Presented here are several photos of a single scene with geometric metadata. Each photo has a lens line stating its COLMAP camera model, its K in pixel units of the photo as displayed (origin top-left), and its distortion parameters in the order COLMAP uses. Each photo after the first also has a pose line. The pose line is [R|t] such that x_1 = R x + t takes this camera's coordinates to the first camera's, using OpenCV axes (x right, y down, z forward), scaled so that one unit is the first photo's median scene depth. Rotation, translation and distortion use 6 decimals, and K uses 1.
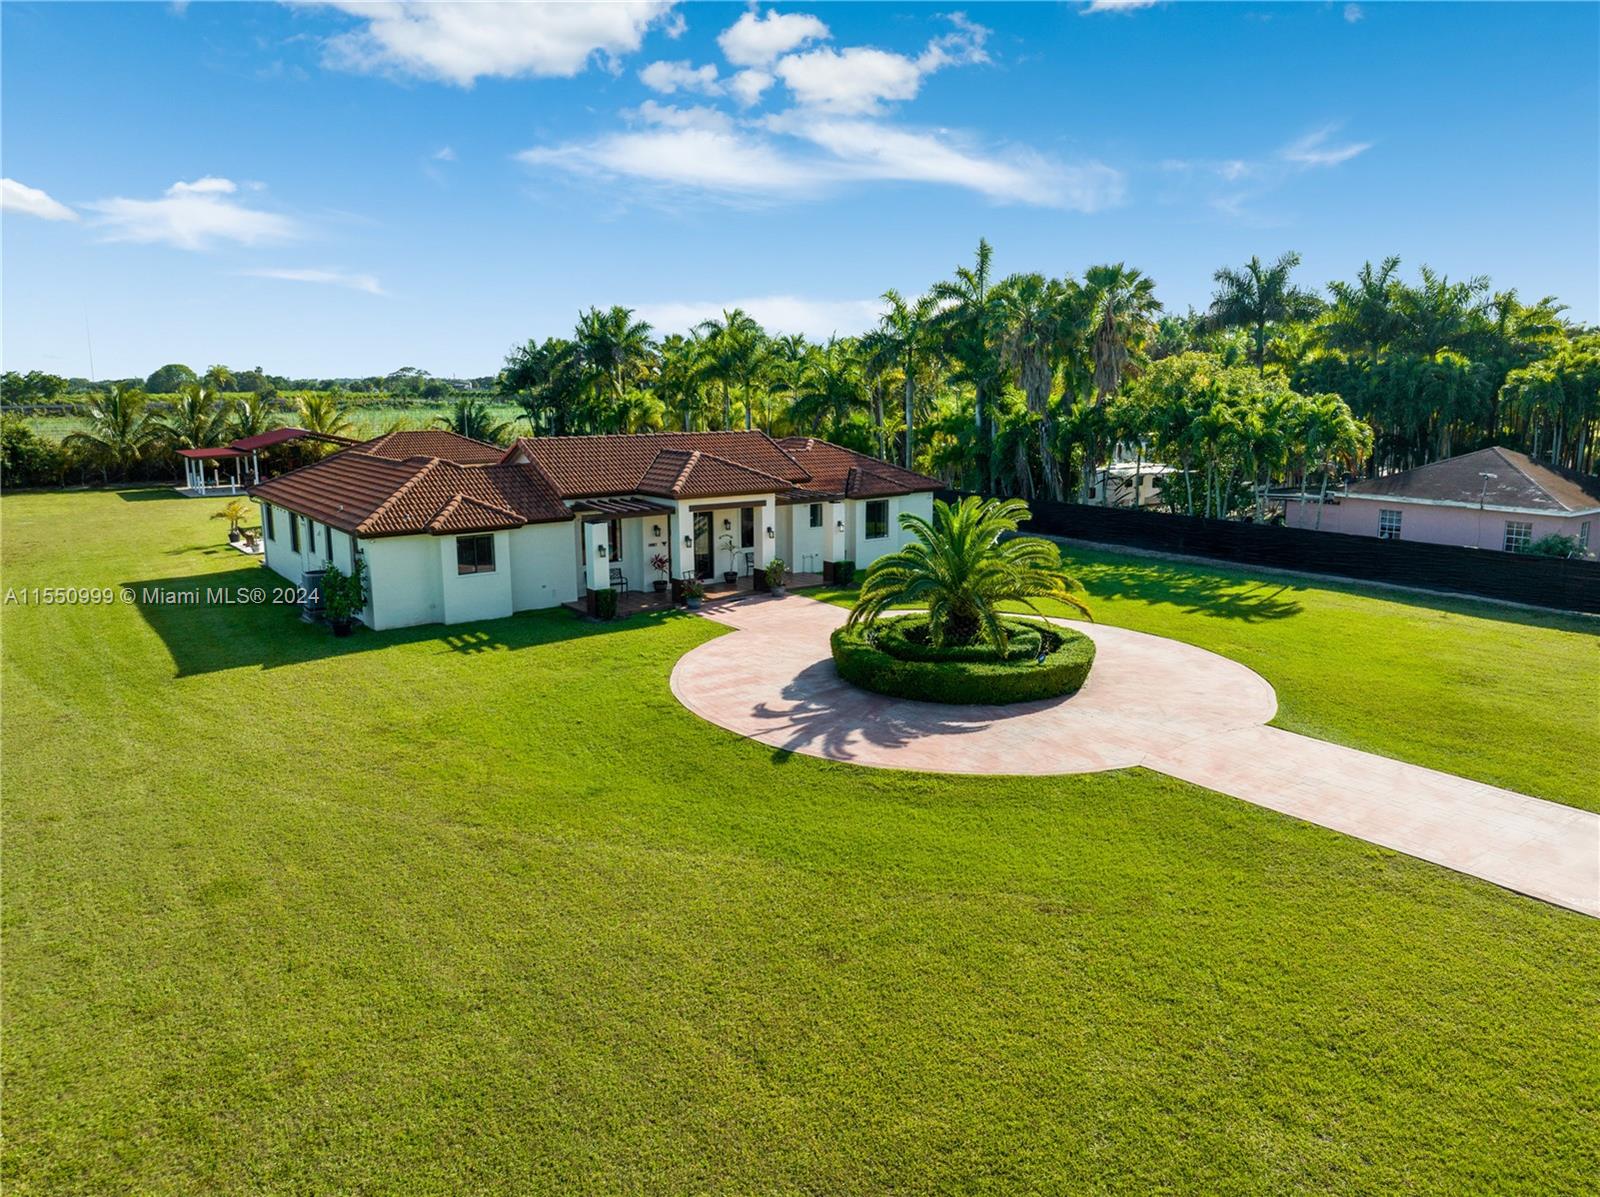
lens RADIAL K [[1129.4, 0, 805.2], [0, 1129.4, 574.0], [0, 0, 1]] dist [-0.030958, -0.001076]
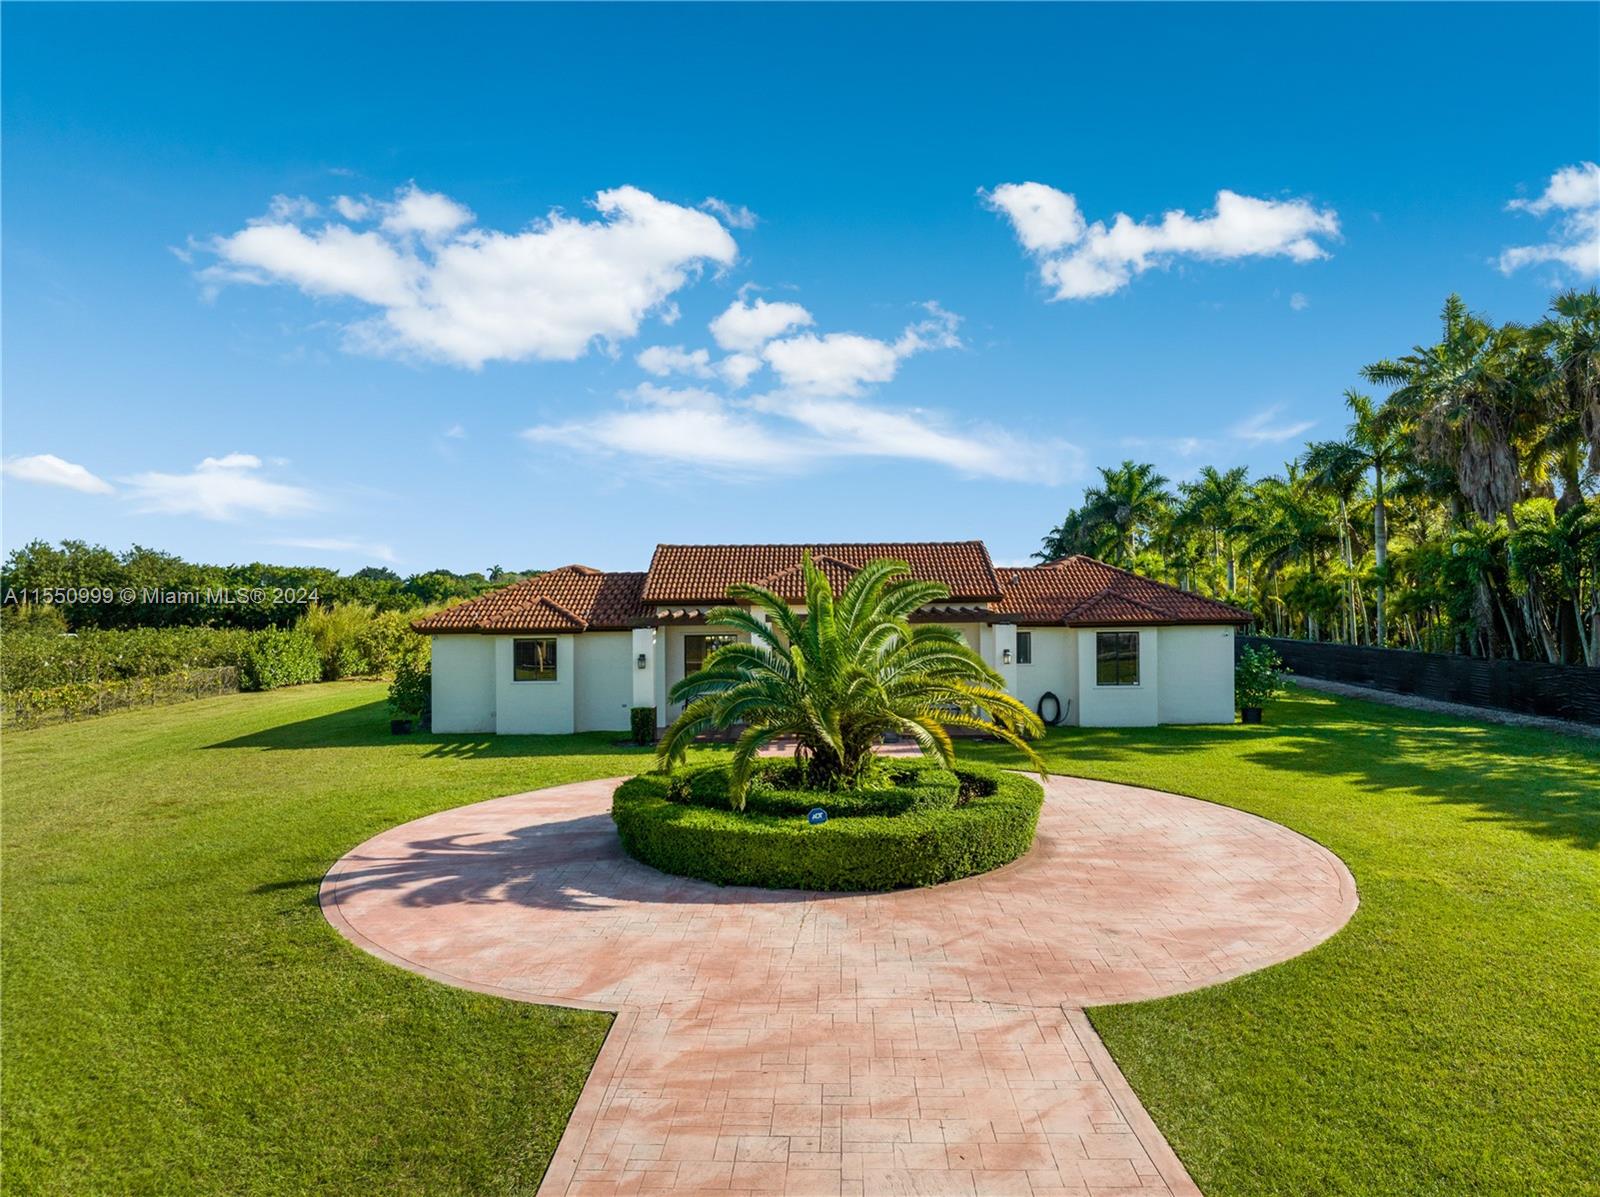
lens RADIAL K [[1129.4, 0, 805.2], [0, 1129.4, 574.0], [0, 0, 1]] dist [-0.030958, -0.001076]
pose [[0.796330, -0.019223, -0.604557, 0.436757], [-0.093374, 0.983607, -0.154268, 0.034272], [0.597611, 0.179298, 0.781481, 0.423077]]
